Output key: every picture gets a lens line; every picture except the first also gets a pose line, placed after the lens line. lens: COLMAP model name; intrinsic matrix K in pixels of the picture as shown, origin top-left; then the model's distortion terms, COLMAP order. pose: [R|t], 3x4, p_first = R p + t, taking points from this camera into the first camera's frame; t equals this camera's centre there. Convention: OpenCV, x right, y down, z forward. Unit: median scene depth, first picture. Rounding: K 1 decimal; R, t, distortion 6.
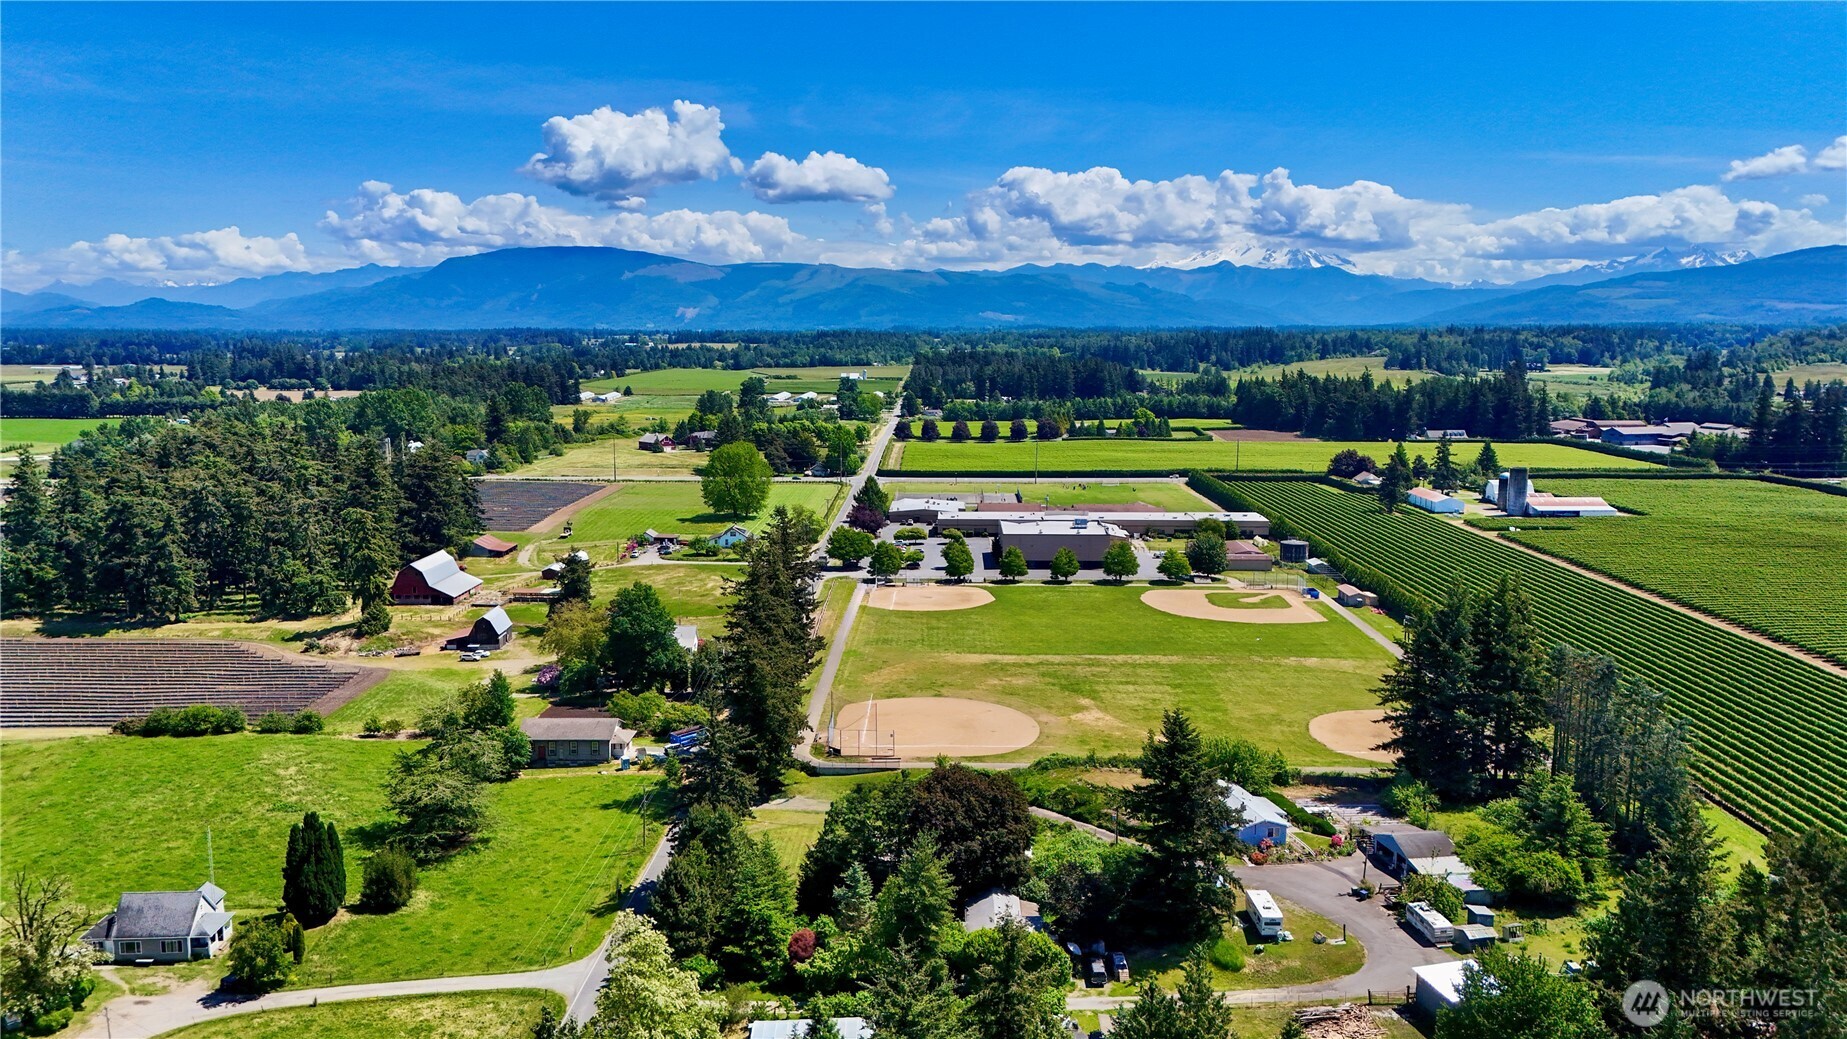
lens RADIAL K [[1349.5, 0, 923.5], [0, 1349.5, 519.5], [0, 0, 1]] dist [0.096191, -0.116559]
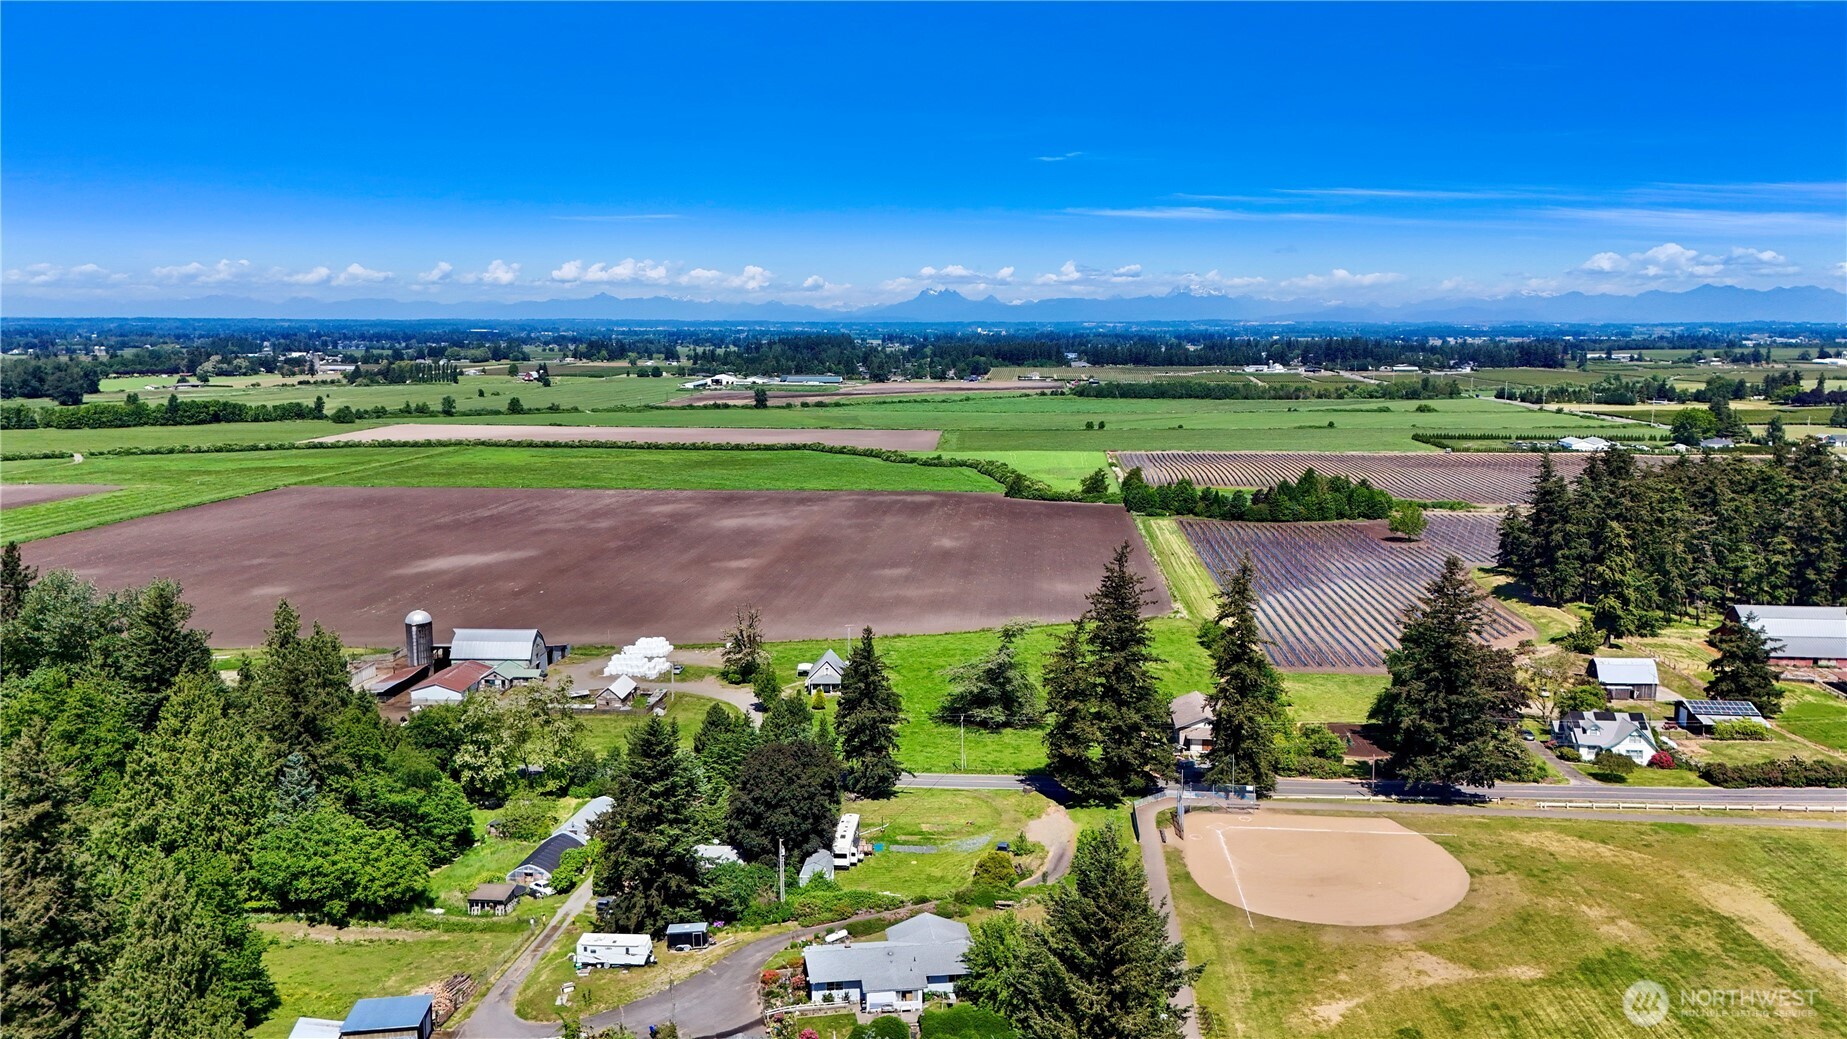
lens RADIAL K [[1349.5, 0, 923.5], [0, 1349.5, 519.5], [0, 0, 1]] dist [0.096191, -0.116559]
pose [[-0.069727, 0.145057, -0.986963, 0.768352], [-0.139986, 0.978159, 0.153653, -0.121030], [0.987695, 0.148875, -0.047898, 0.835970]]
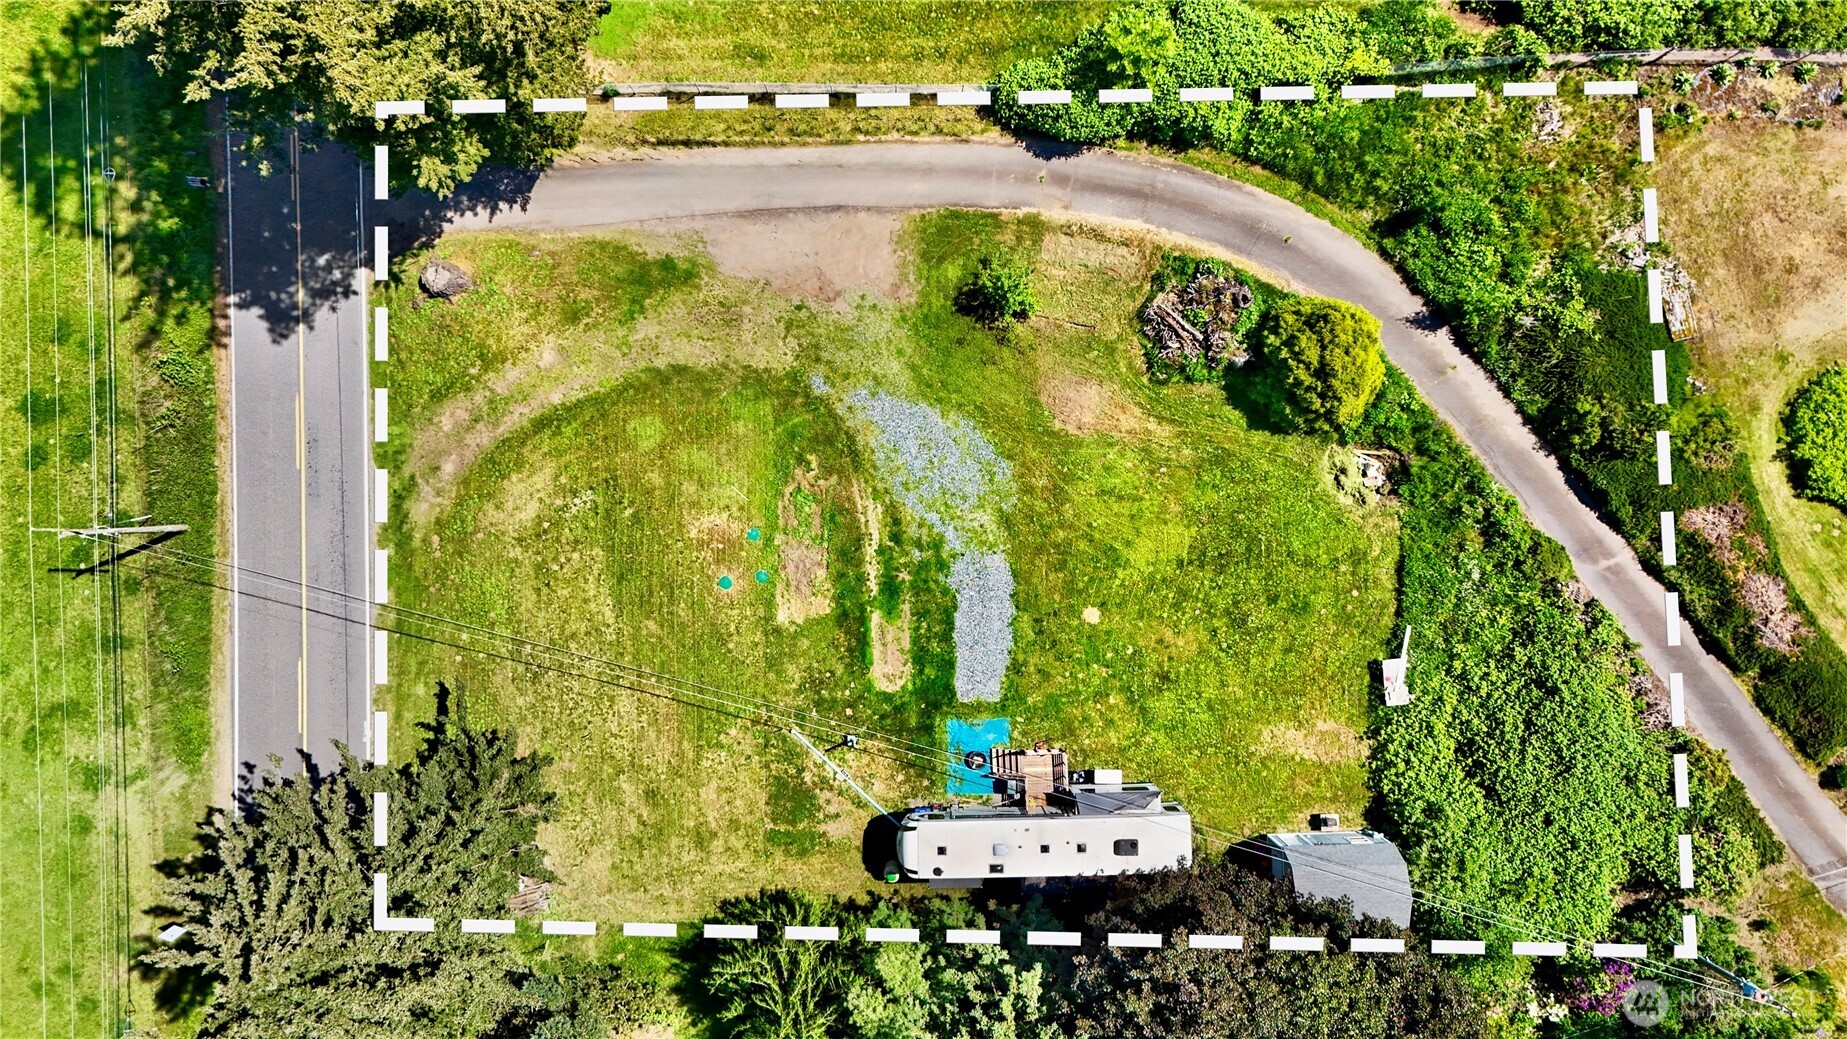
lens RADIAL K [[1349.5, 0, 923.5], [0, 1349.5, 519.5], [0, 0, 1]] dist [0.096191, -0.116559]
pose [[0.999471, -0.022213, 0.023739, -0.034570], [-0.020576, 0.133114, 0.990887, -0.065542], [-0.025171, -0.990852, 0.132587, 0.806201]]
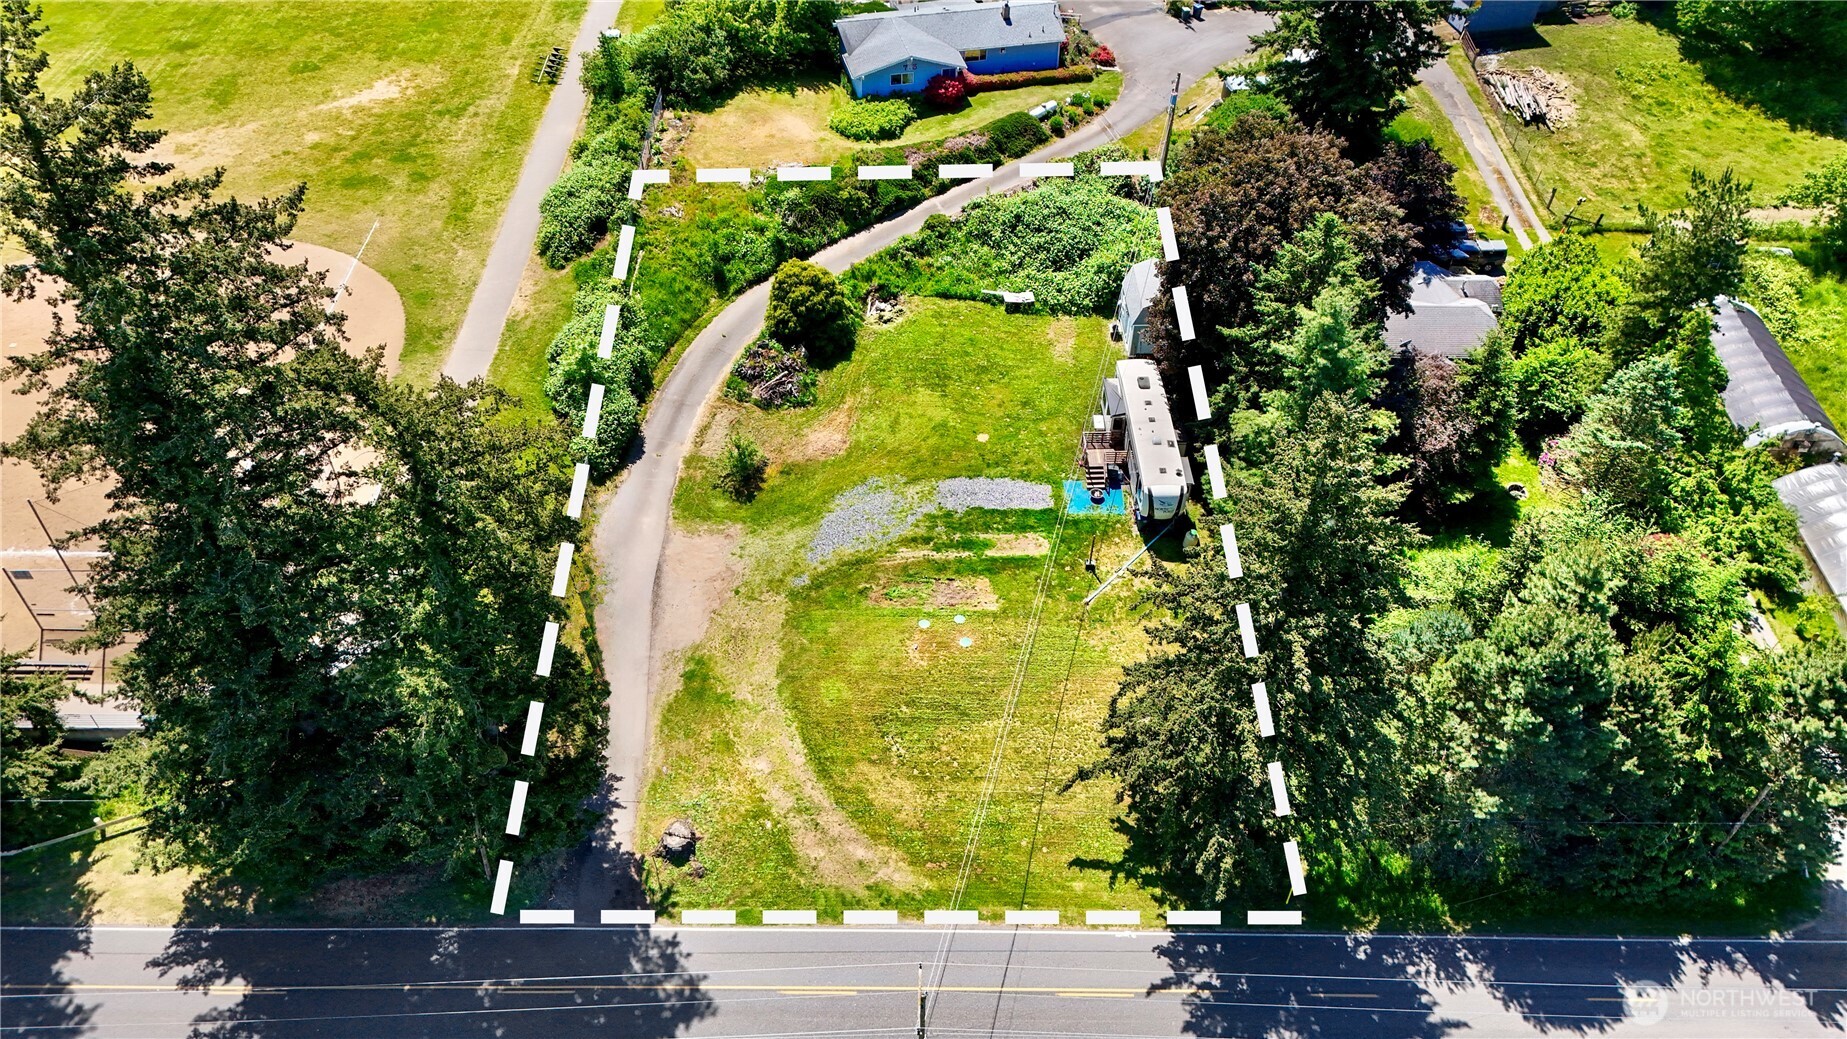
lens RADIAL K [[1349.5, 0, 923.5], [0, 1349.5, 519.5], [0, 0, 1]] dist [0.096191, -0.116559]
pose [[-0.025471, -0.694984, 0.718574, -0.272067], [0.125367, 0.710912, 0.692017, -0.036515], [-0.991783, 0.107712, 0.069021, 0.815201]]
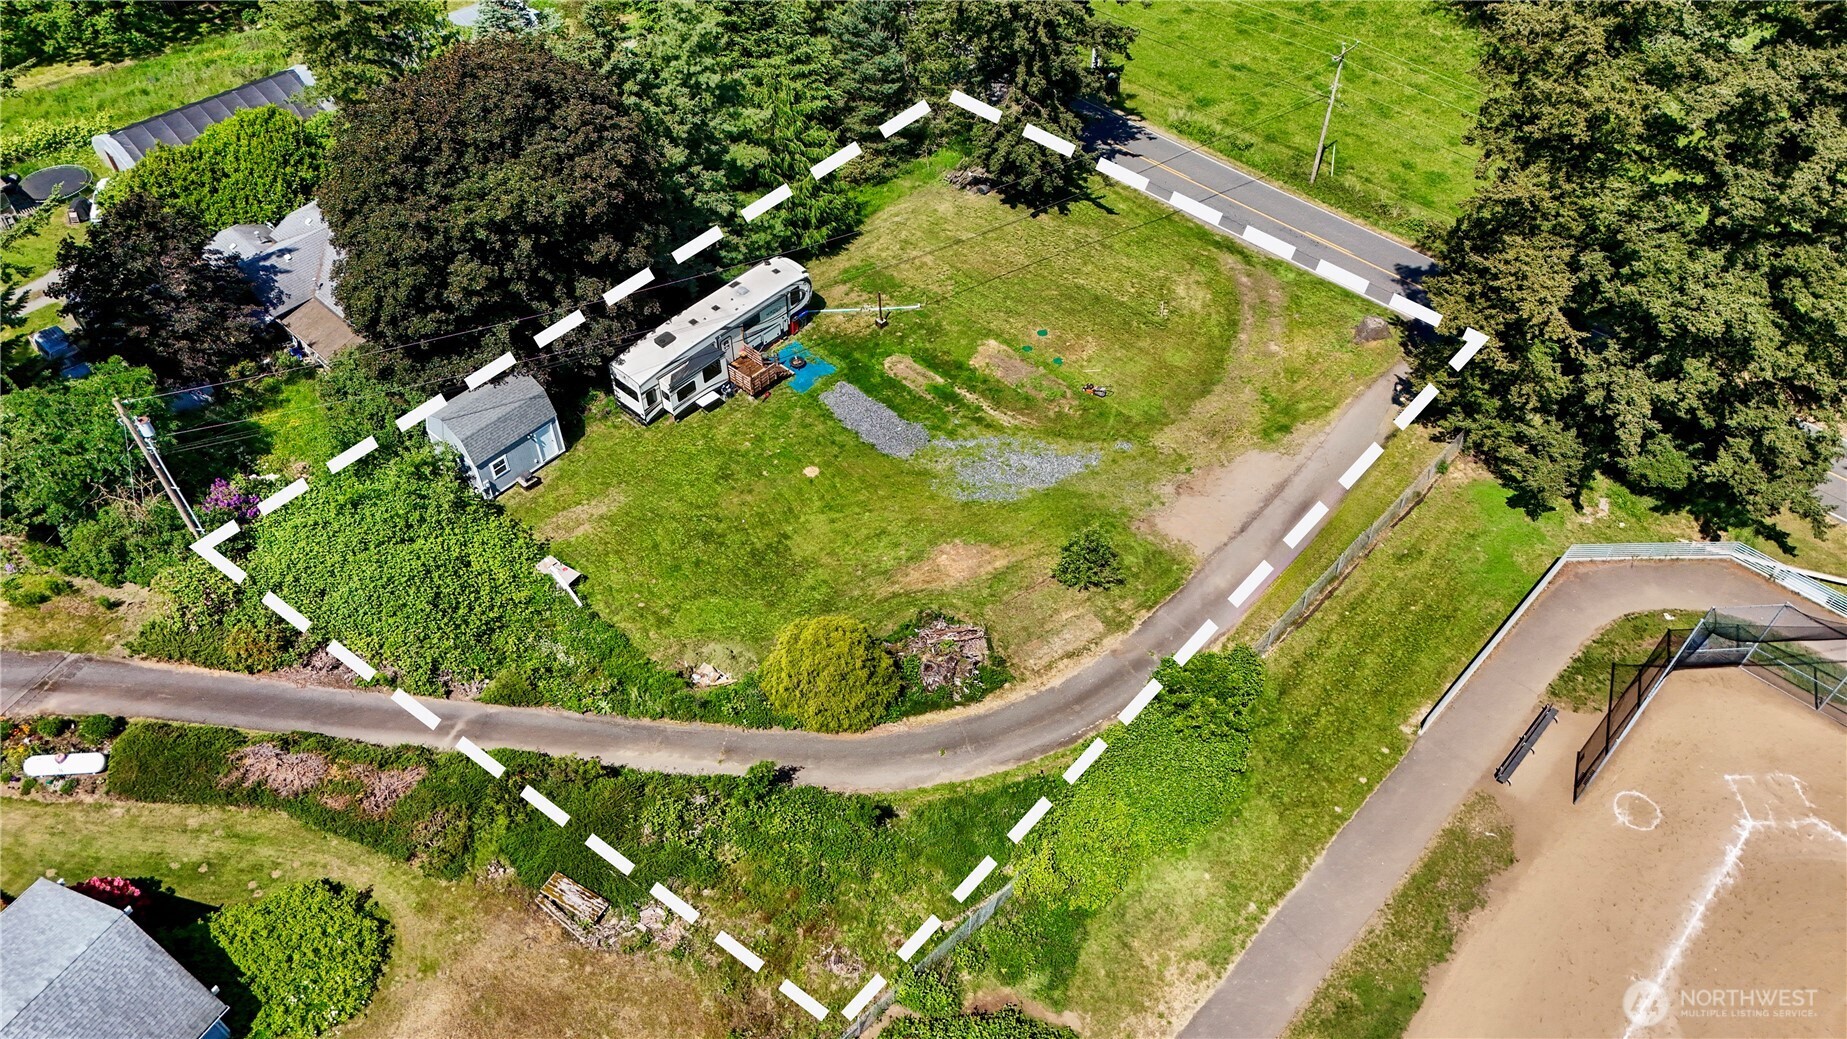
lens RADIAL K [[1349.5, 0, 923.5], [0, 1349.5, 519.5], [0, 0, 1]] dist [0.096191, -0.116559]
pose [[-0.666124, 0.548484, -0.505415, 0.145442], [-0.111947, 0.596442, 0.794811, -0.032802], [0.737392, 0.586022, -0.335904, 0.947366]]
